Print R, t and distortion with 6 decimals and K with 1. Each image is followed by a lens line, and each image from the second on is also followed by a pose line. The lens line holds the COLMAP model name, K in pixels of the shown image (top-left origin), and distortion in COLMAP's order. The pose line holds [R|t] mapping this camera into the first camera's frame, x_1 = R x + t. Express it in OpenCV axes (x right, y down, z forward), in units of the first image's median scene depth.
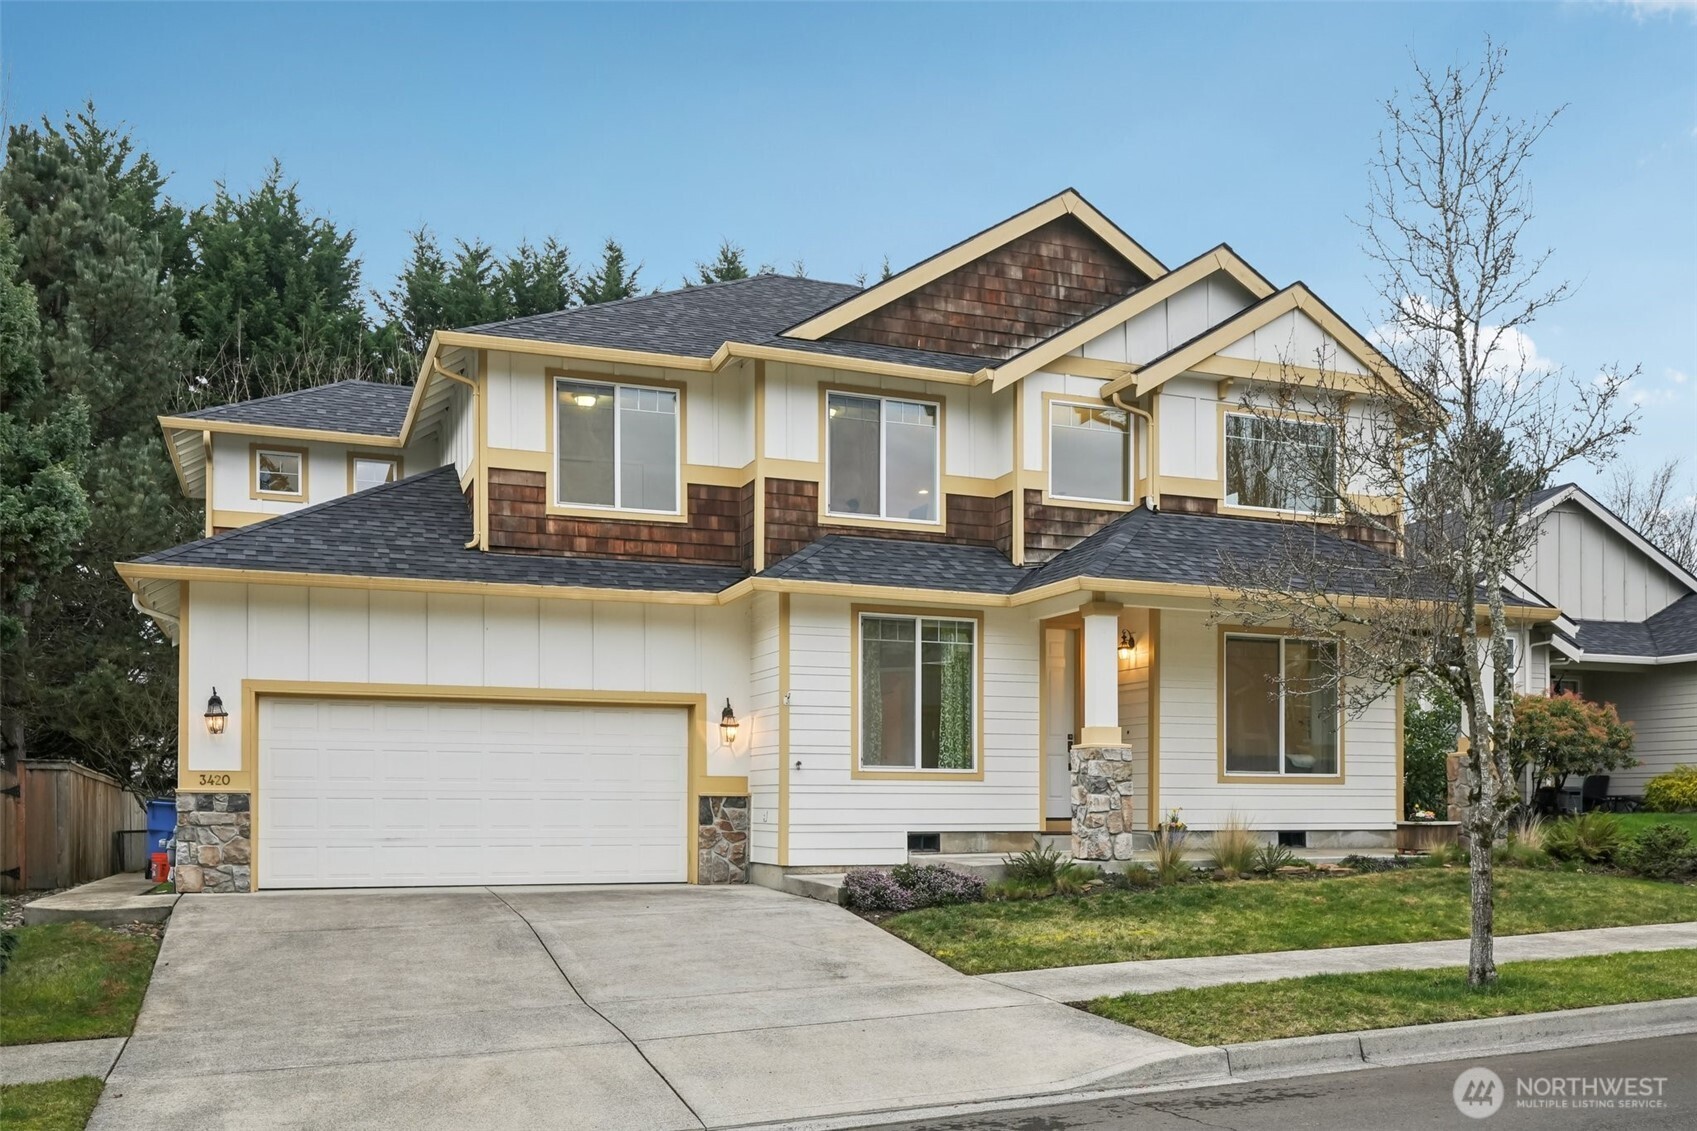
lens RADIAL K [[1432.0, 0, 849.2], [0, 1432.0, 634.0], [0, 0, 1]] dist [-0.001478, -0.000215]
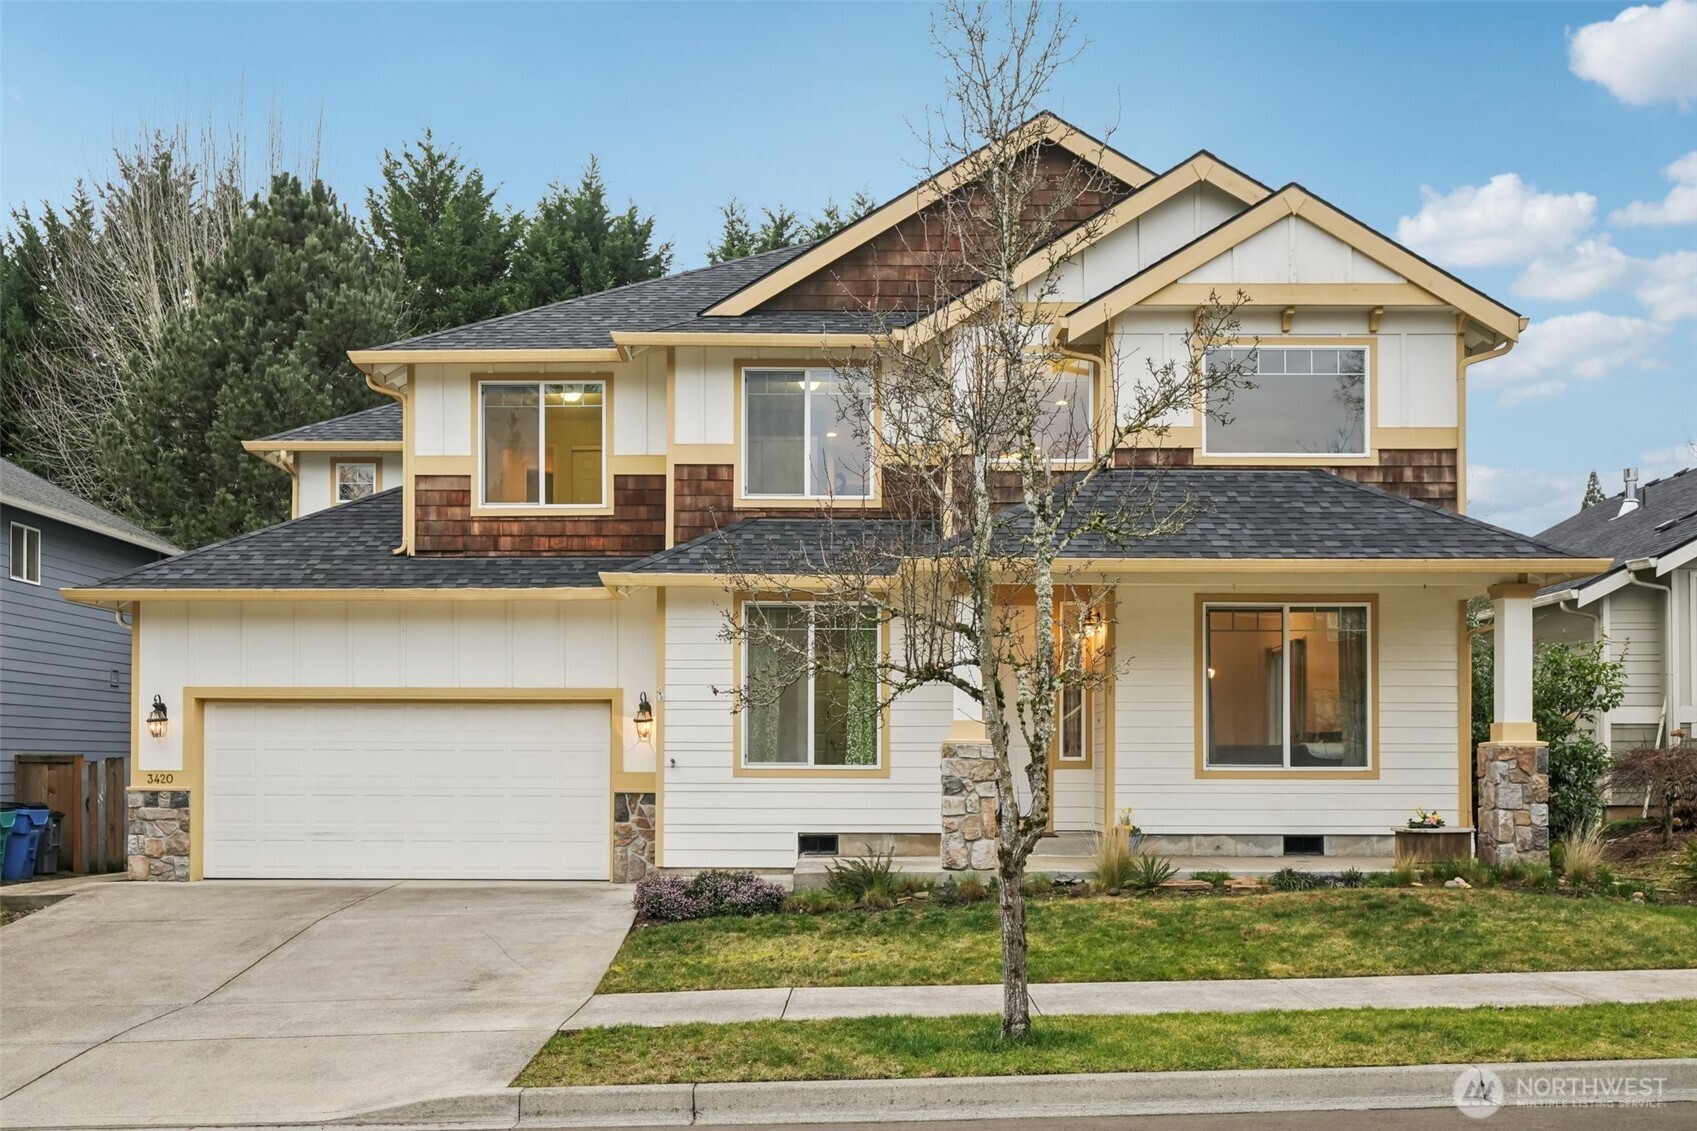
lens RADIAL K [[1548.8, 0, 847.8], [0, 1548.8, 565.0], [0, 0, 1]] dist [-0.000342, -0.016424]
pose [[0.933348, -0.046578, -0.355939, 0.421625], [0.041793, 0.998903, -0.021126, -0.013872], [0.356532, 0.004843, 0.934270, 0.058960]]
